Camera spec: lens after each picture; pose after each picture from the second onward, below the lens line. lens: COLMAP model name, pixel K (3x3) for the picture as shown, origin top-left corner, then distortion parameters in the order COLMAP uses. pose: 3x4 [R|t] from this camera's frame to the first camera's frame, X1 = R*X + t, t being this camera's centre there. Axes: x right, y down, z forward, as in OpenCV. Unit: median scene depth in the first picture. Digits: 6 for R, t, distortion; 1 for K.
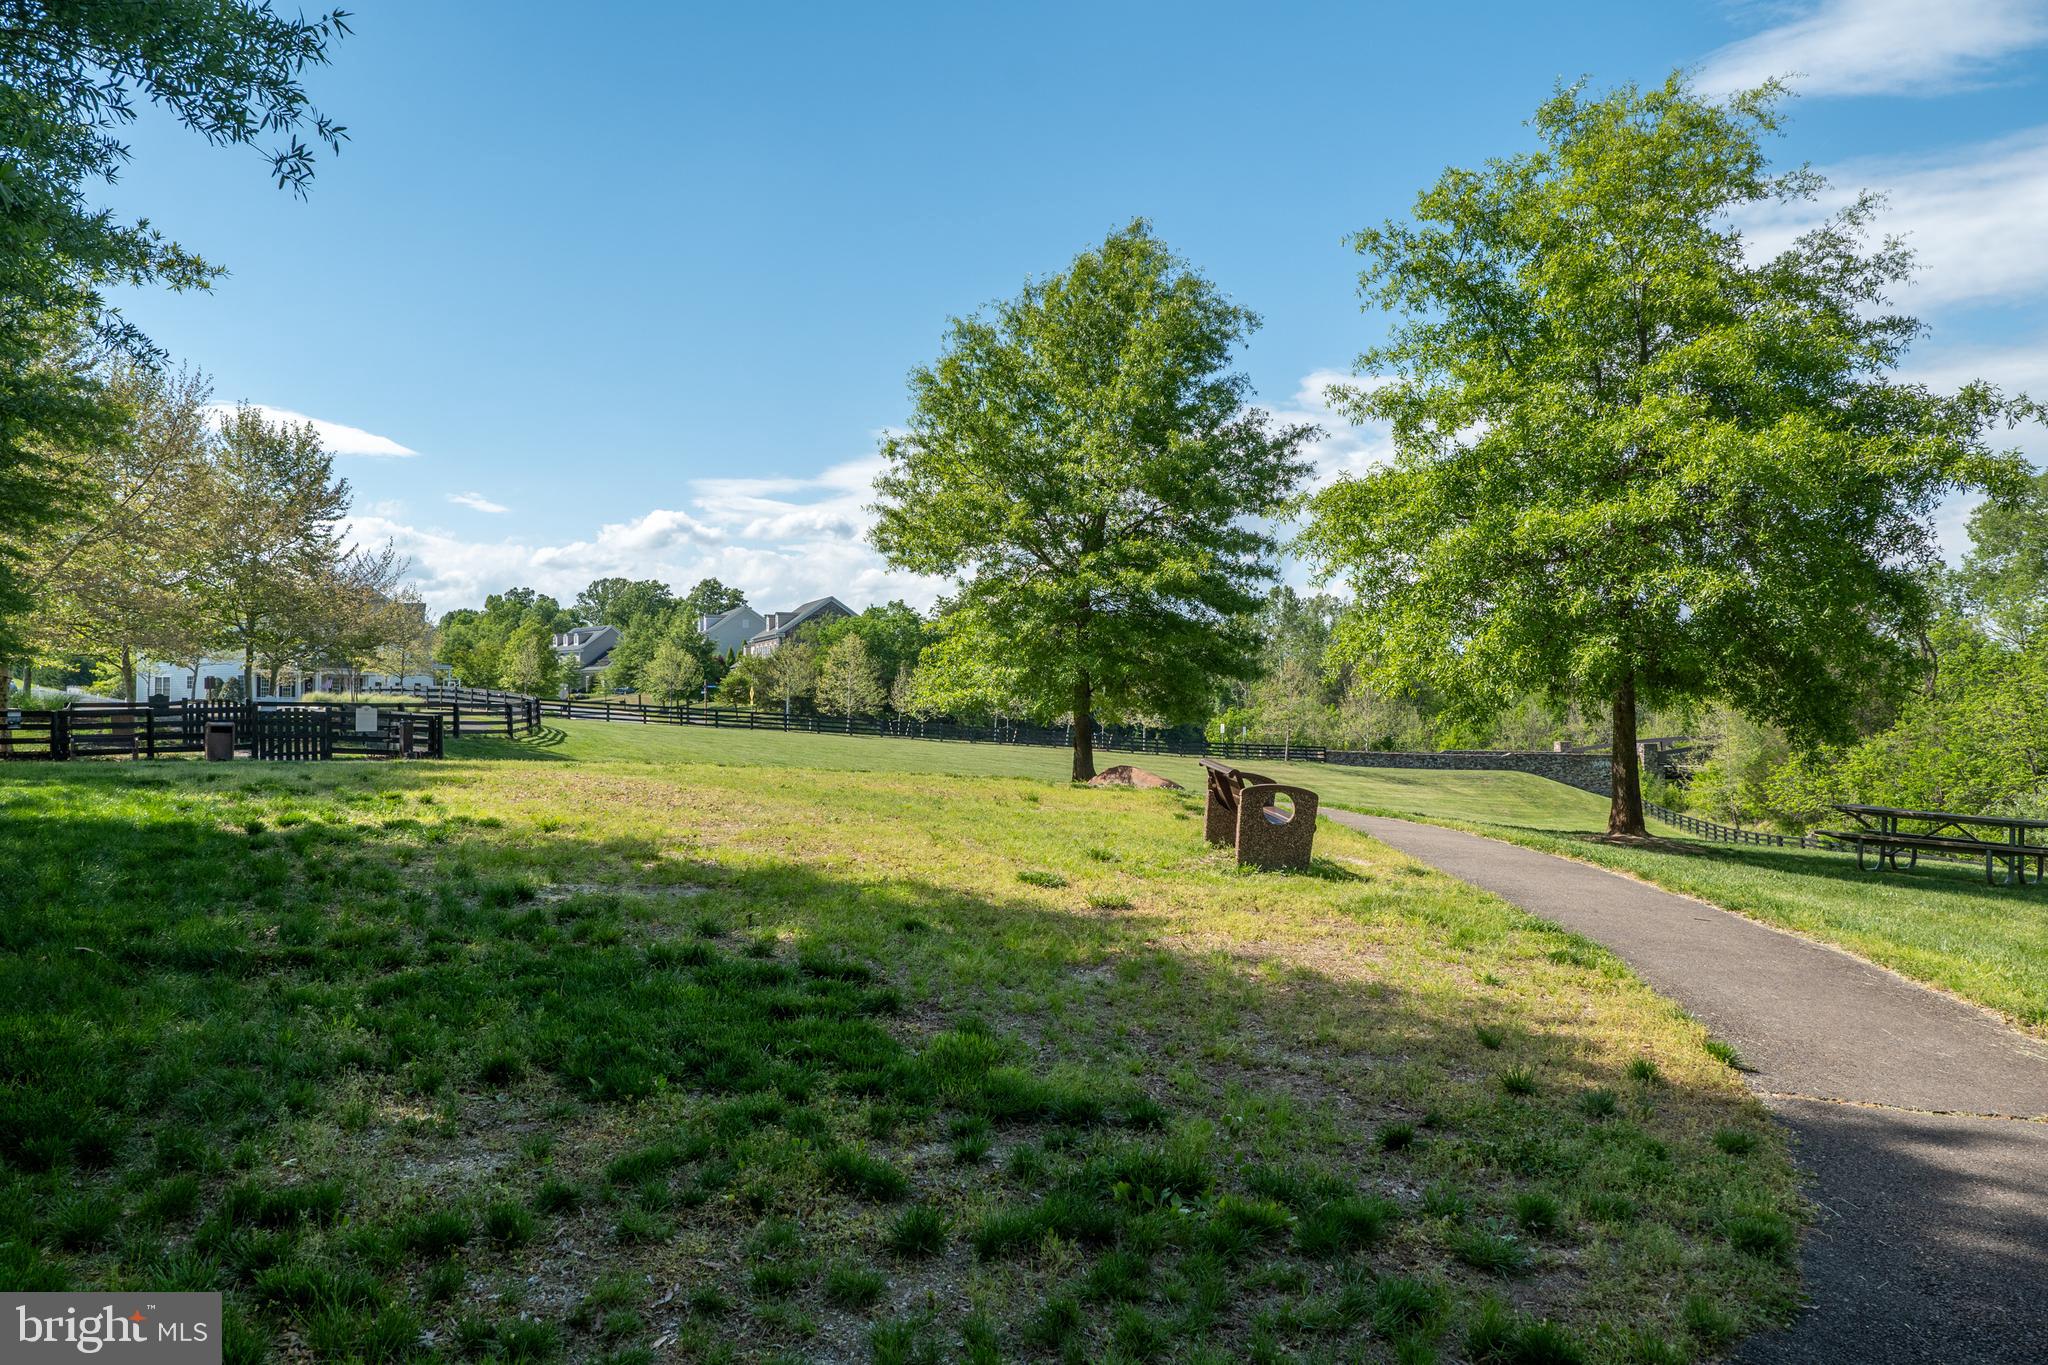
lens RADIAL K [[1399.0, 0, 1029.3], [0, 1399.0, 687.0], [0, 0, 1]] dist [-0.021900, 0.021004]
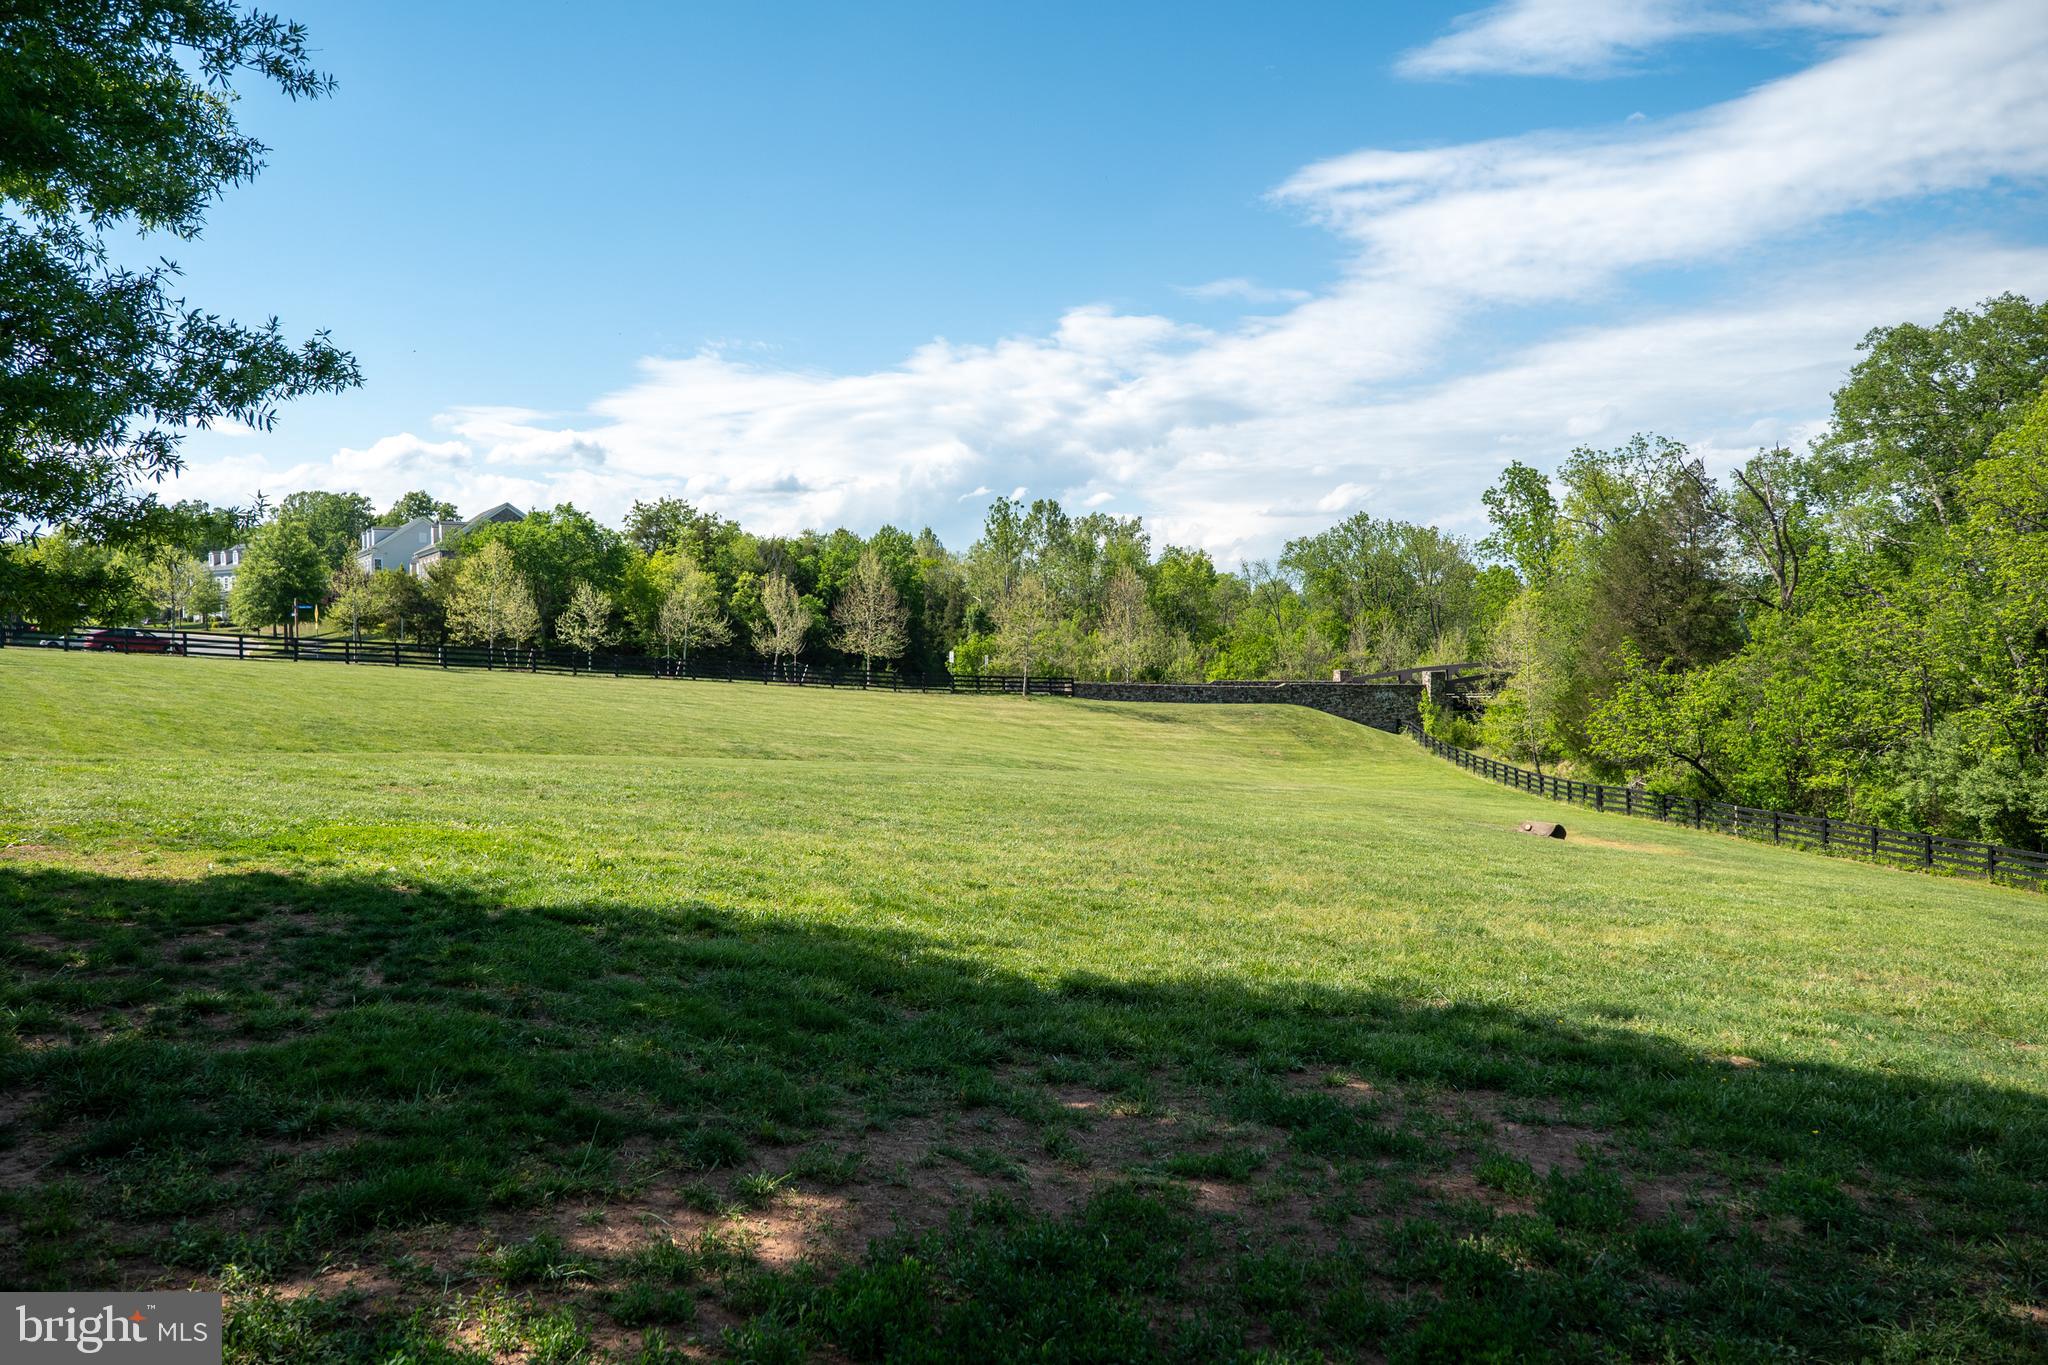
lens RADIAL K [[1399.0, 0, 1036.9], [0, 1399.0, 674.5], [0, 0, 1]] dist [-0.021900, 0.021004]
pose [[0.988806, -0.007183, 0.149031, 0.056387], [0.001091, 0.999162, 0.040918, 0.005297], [-0.149200, -0.040298, 0.987986, 0.147699]]
